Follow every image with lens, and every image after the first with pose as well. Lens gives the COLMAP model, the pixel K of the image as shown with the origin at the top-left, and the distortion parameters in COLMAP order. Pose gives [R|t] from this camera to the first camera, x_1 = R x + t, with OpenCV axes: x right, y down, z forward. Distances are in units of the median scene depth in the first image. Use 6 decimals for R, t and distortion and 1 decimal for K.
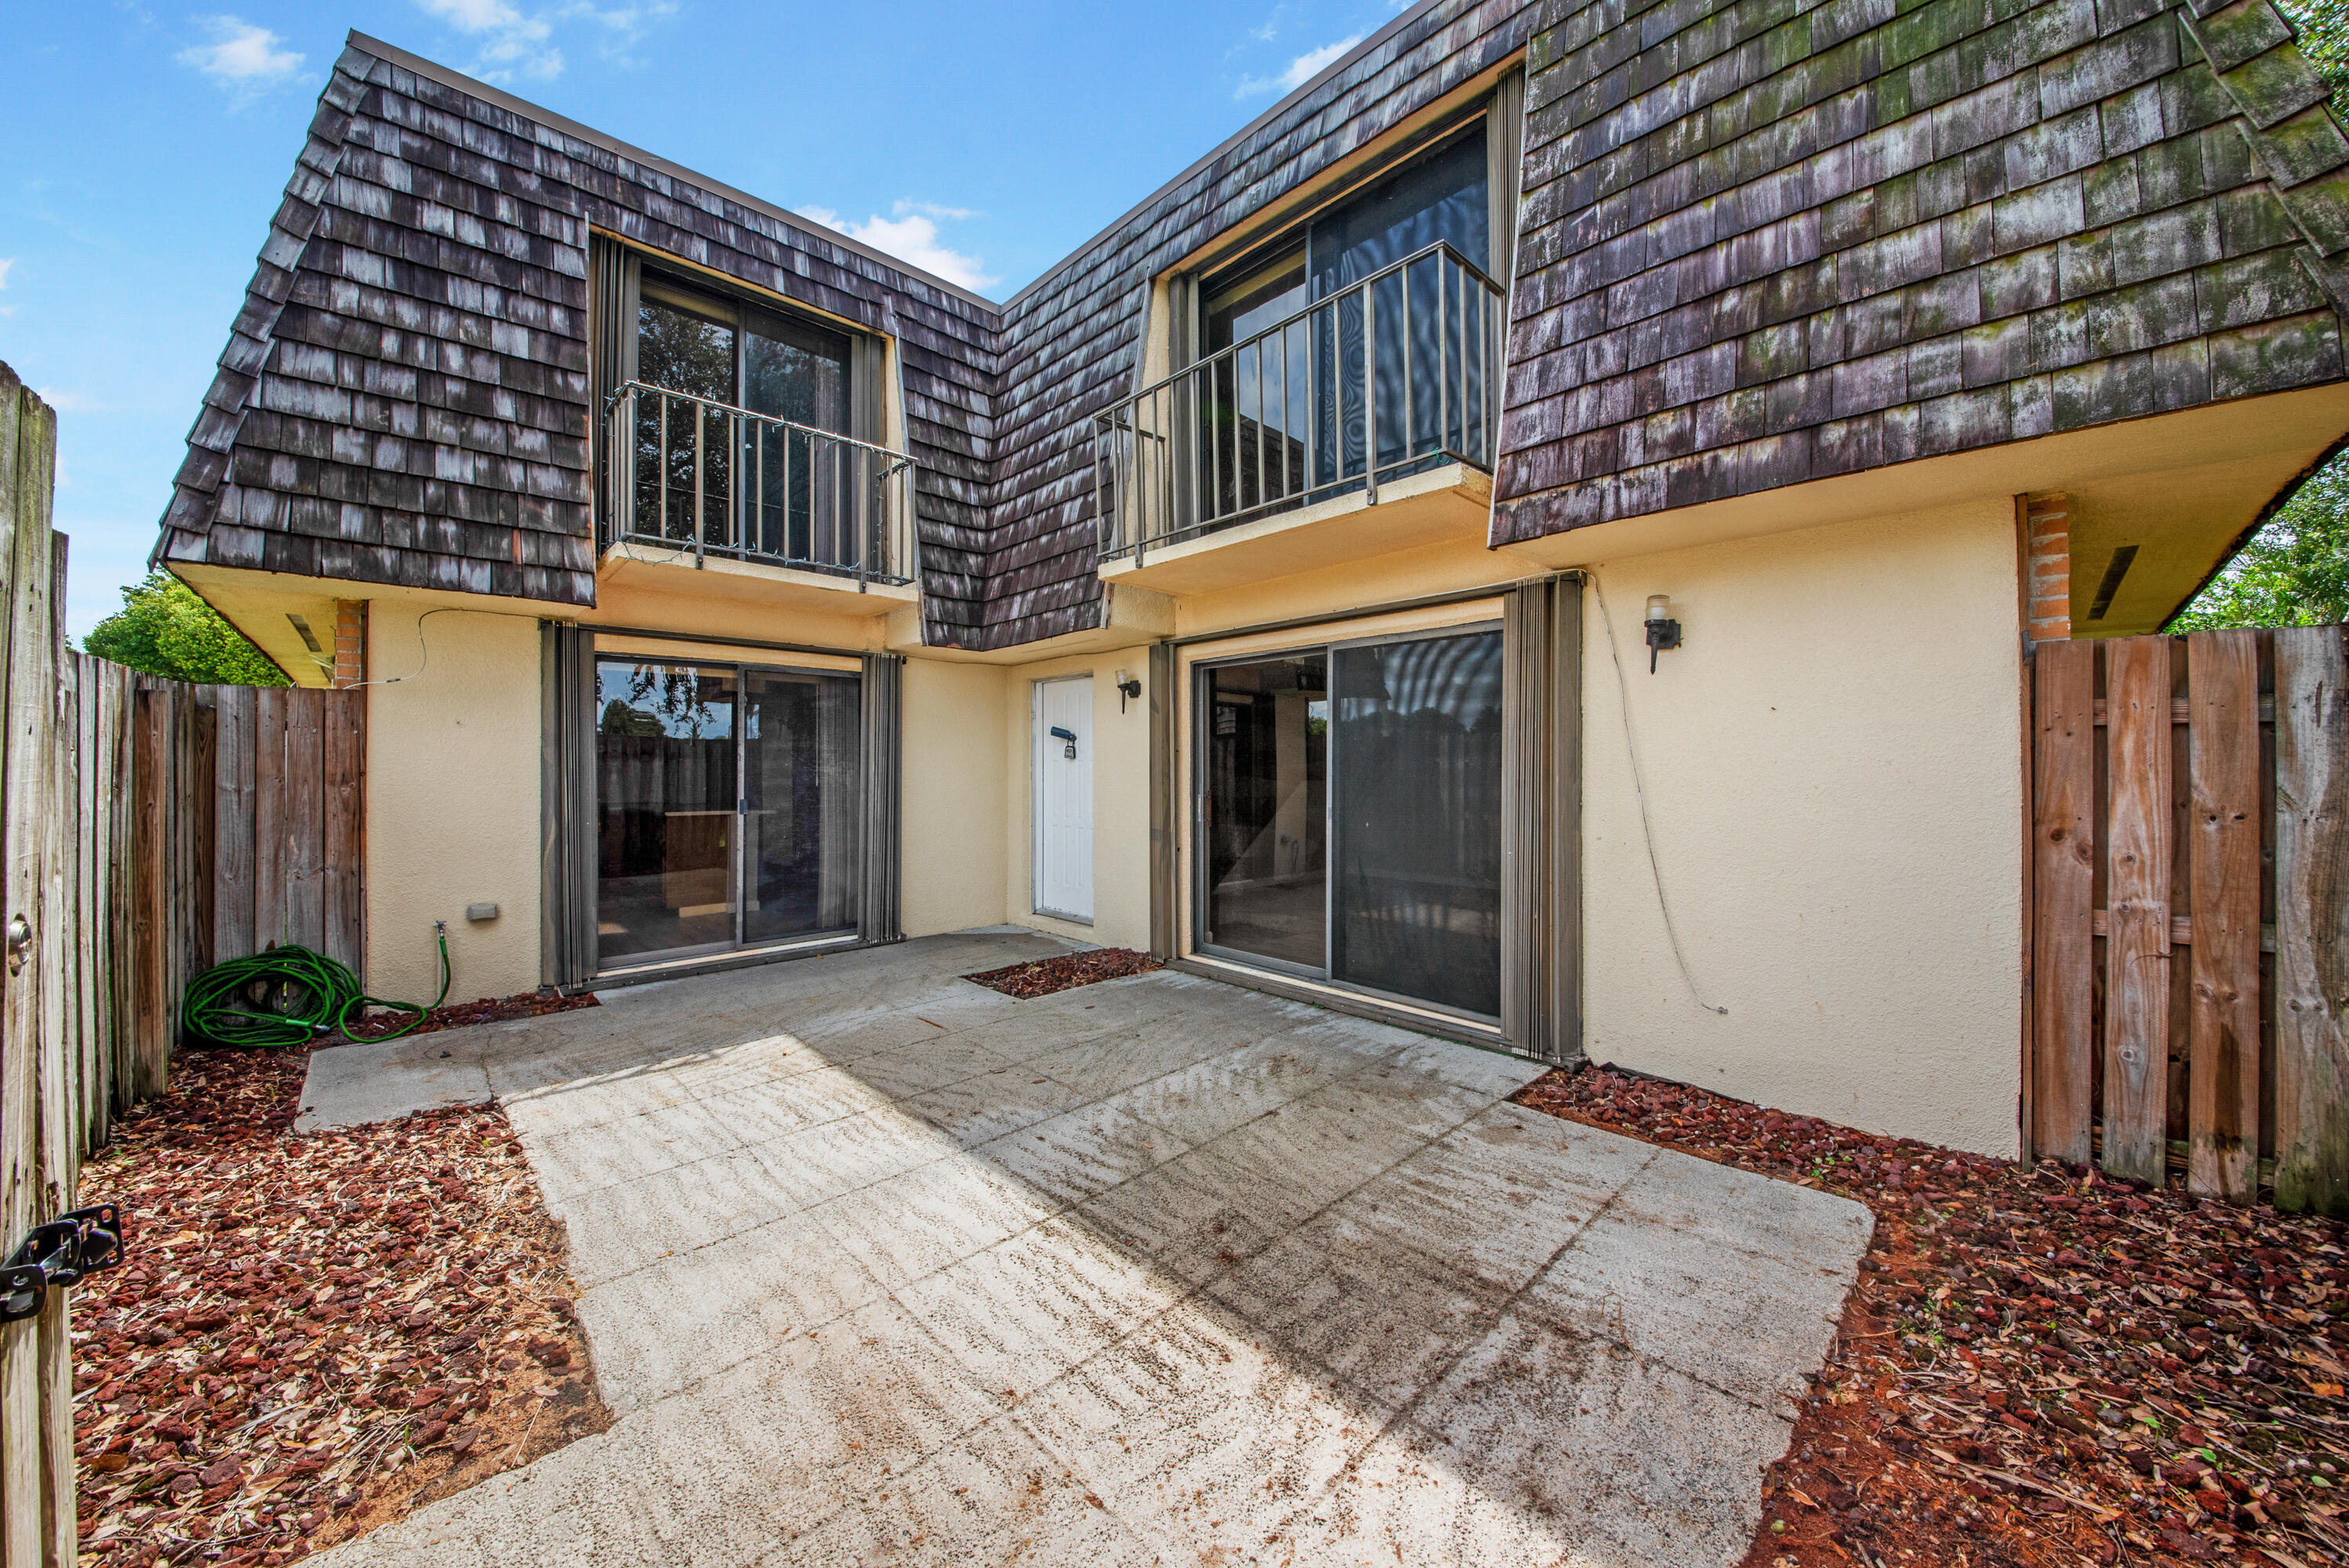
lens RADIAL K [[817.7, 0, 1187.4], [0, 817.7, 757.4], [0, 0, 1]] dist [0.014641, -0.018615]
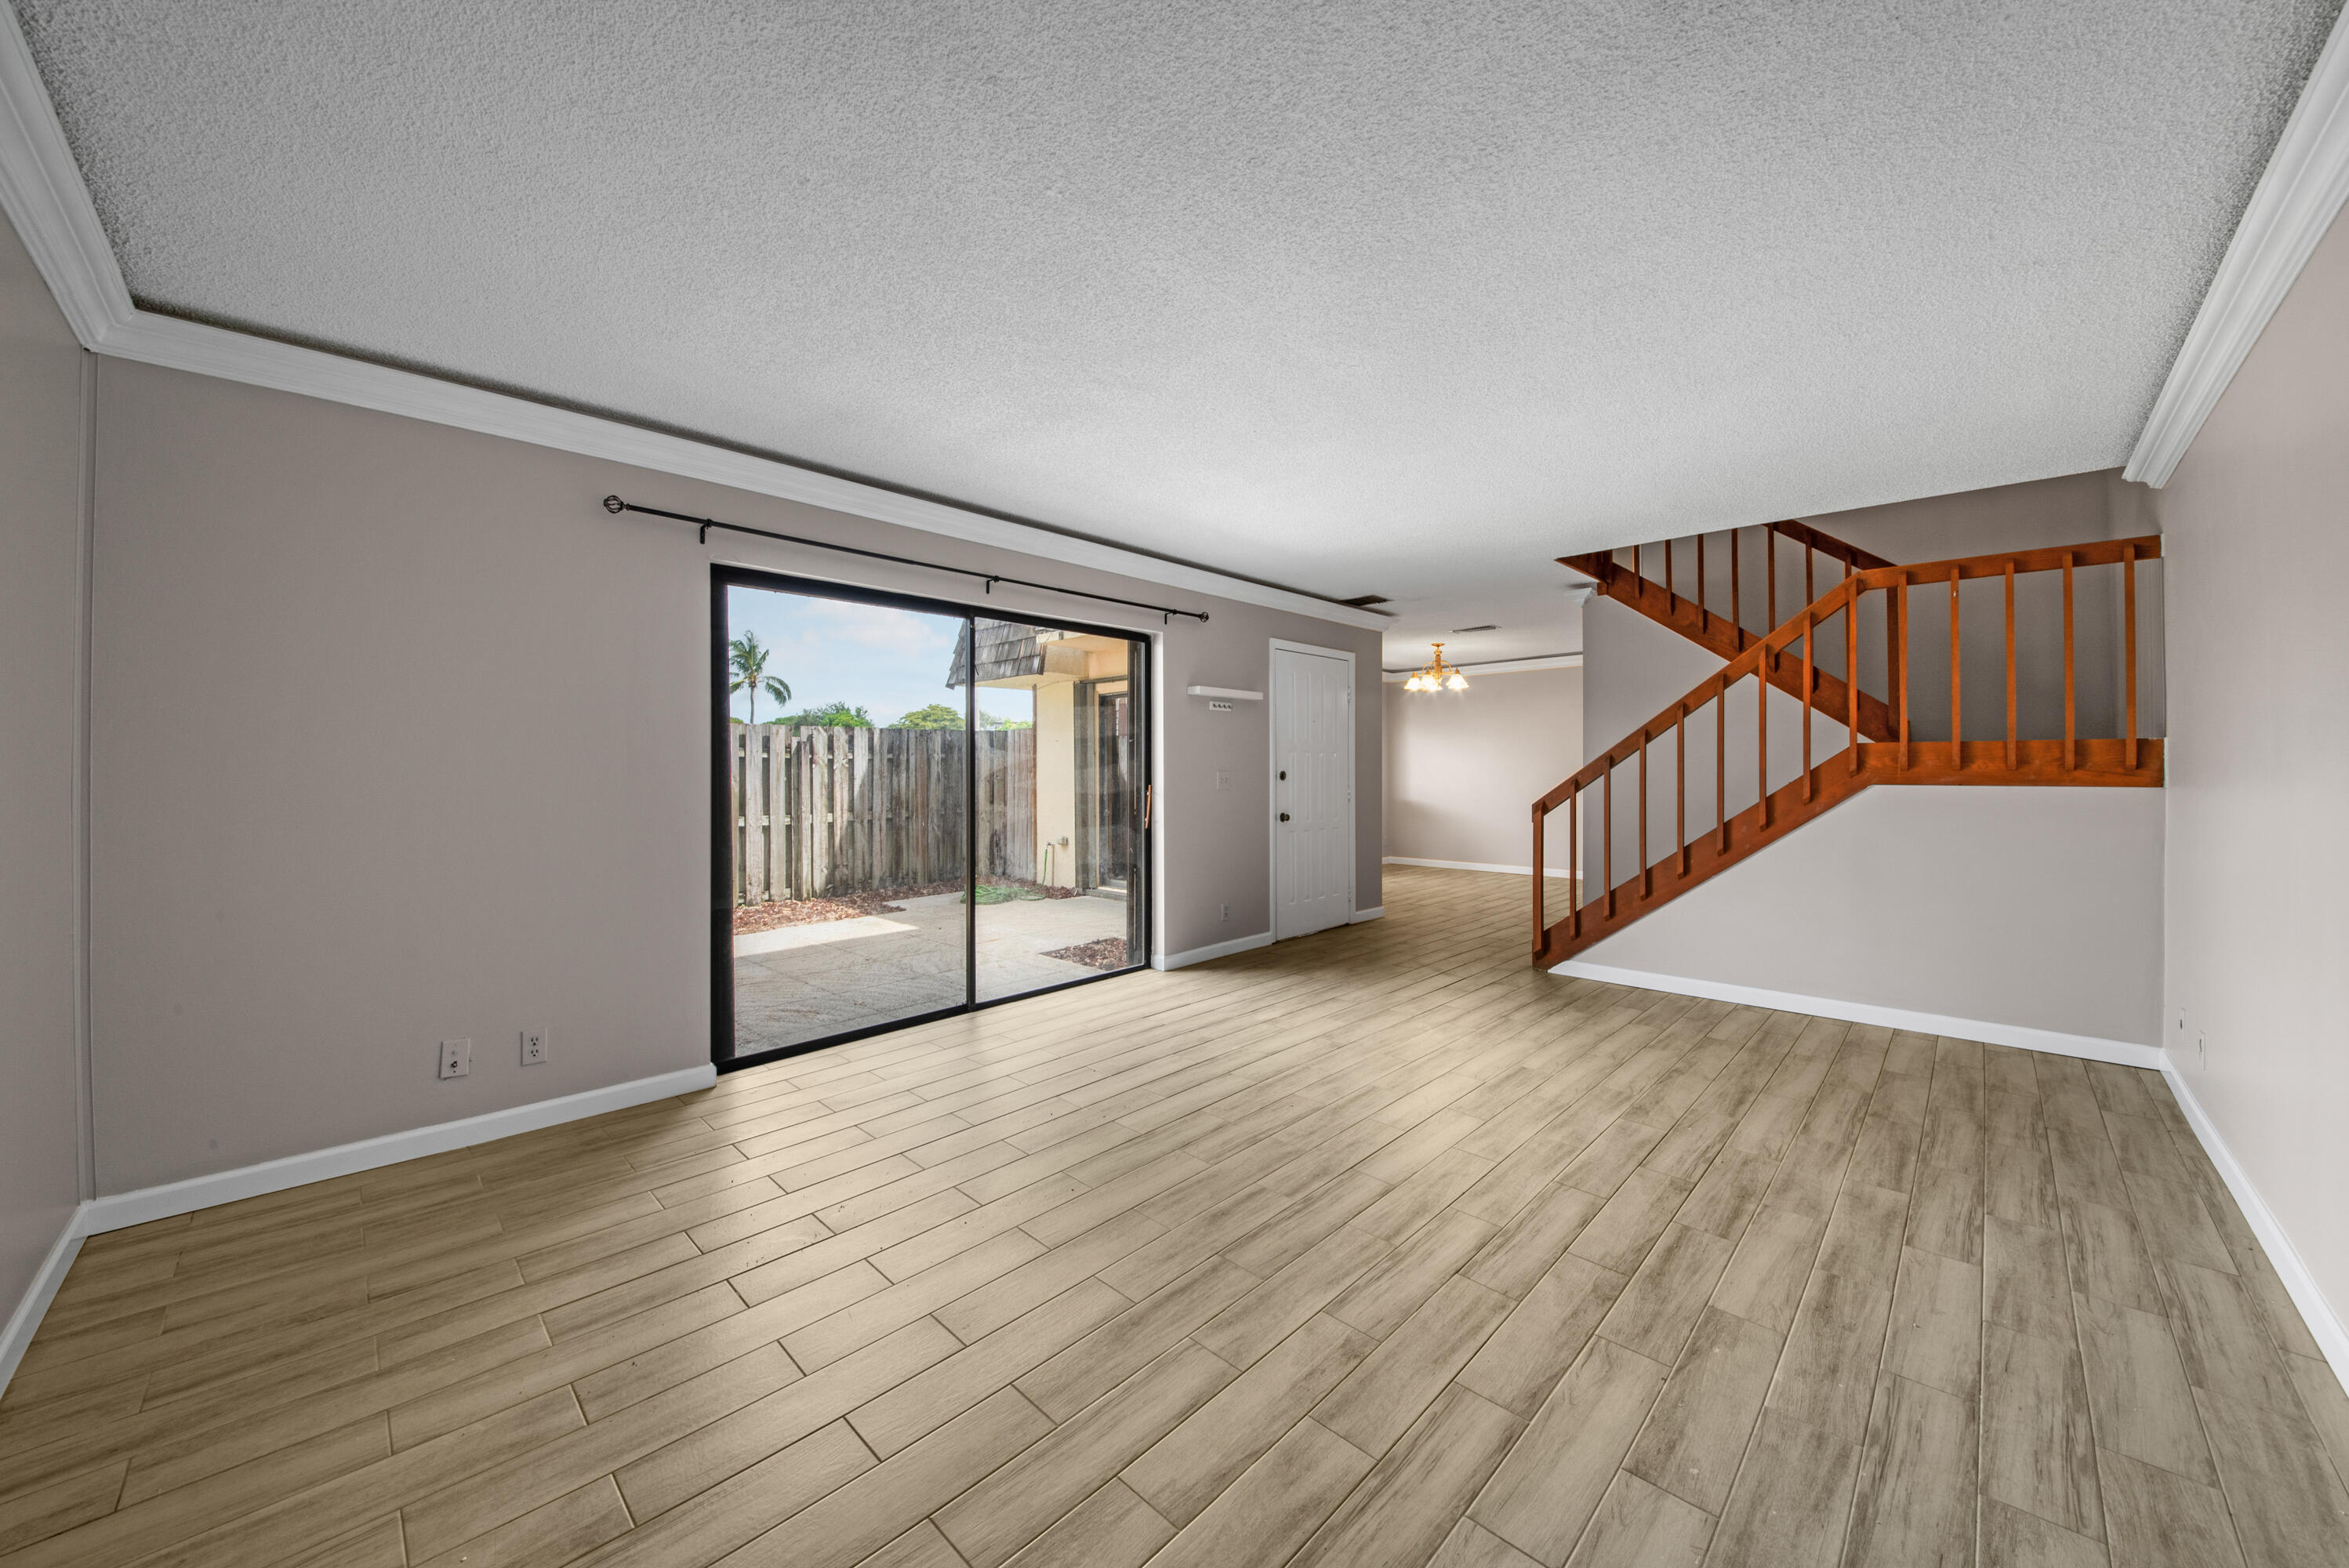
lens RADIAL K [[826.8, 0, 1199.6], [0, 826.8, 772.3], [0, 0, 1]] dist [-0.001455, -0.004798]
pose [[0.054135, 0.002931, -0.998529, 1.155709], [0.020407, 0.999784, 0.004041, 0.031203], [0.998325, -0.020596, 0.054063, 1.319748]]
